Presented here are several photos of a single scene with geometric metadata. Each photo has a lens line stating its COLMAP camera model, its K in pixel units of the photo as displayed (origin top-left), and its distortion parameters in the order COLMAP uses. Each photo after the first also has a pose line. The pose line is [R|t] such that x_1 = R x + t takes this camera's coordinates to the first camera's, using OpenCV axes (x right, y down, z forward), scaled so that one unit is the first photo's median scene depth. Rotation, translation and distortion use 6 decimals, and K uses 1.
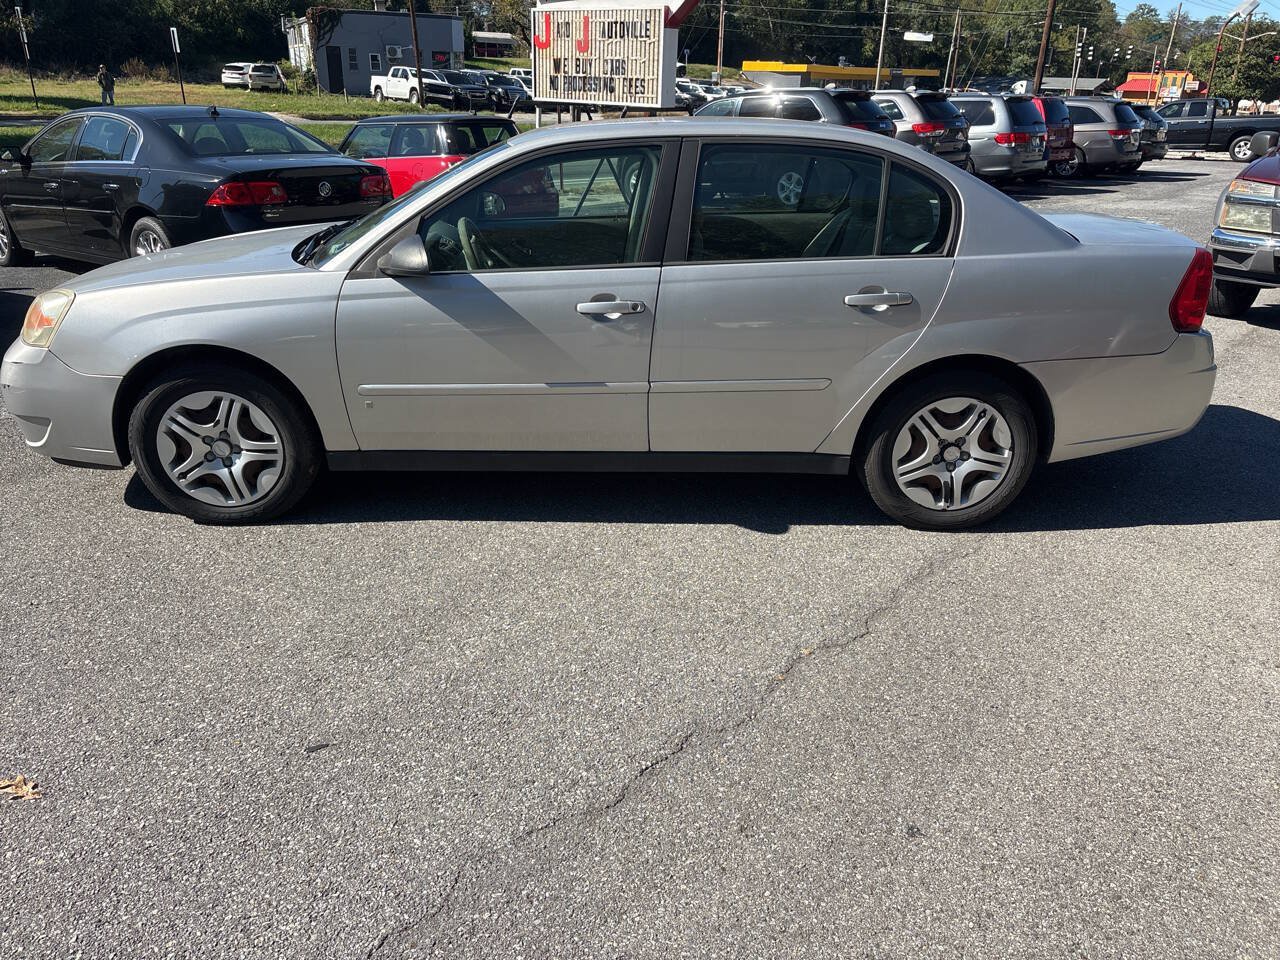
lens RADIAL K [[1020.5, 0, 640.0], [0, 1020.5, 480.0], [0, 0, 1]] dist [0.036856, -0.060322]
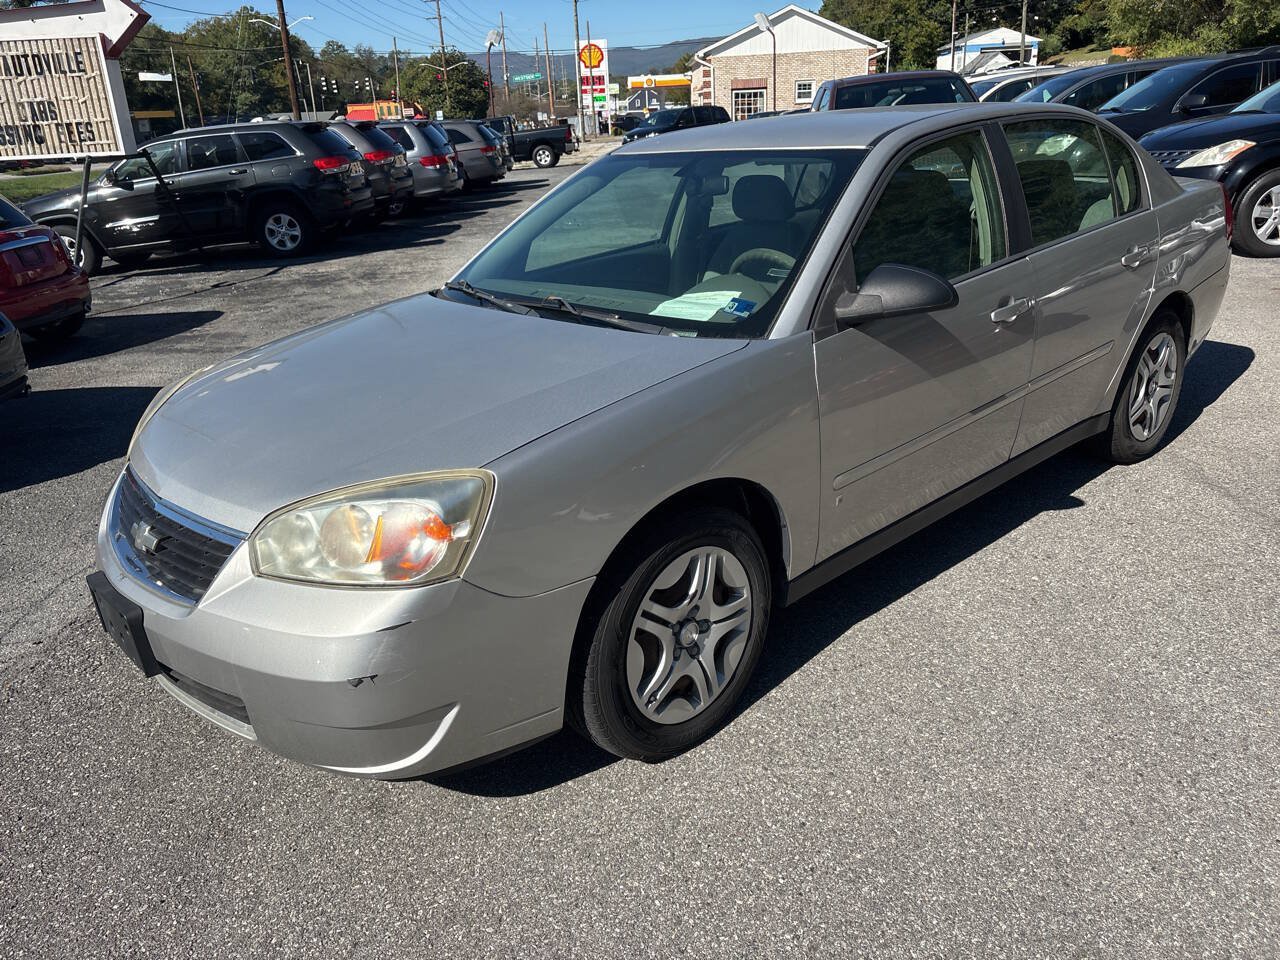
lens RADIAL K [[986.2, 0, 634.4], [0, 986.2, 477.9], [0, 0, 1]] dist [0.044959, -0.052213]
pose [[0.731296, -0.287580, 0.618469, -0.246839], [0.303524, 0.949246, 0.082491, -0.058585], [-0.610803, 0.127395, 0.781467, 0.156649]]
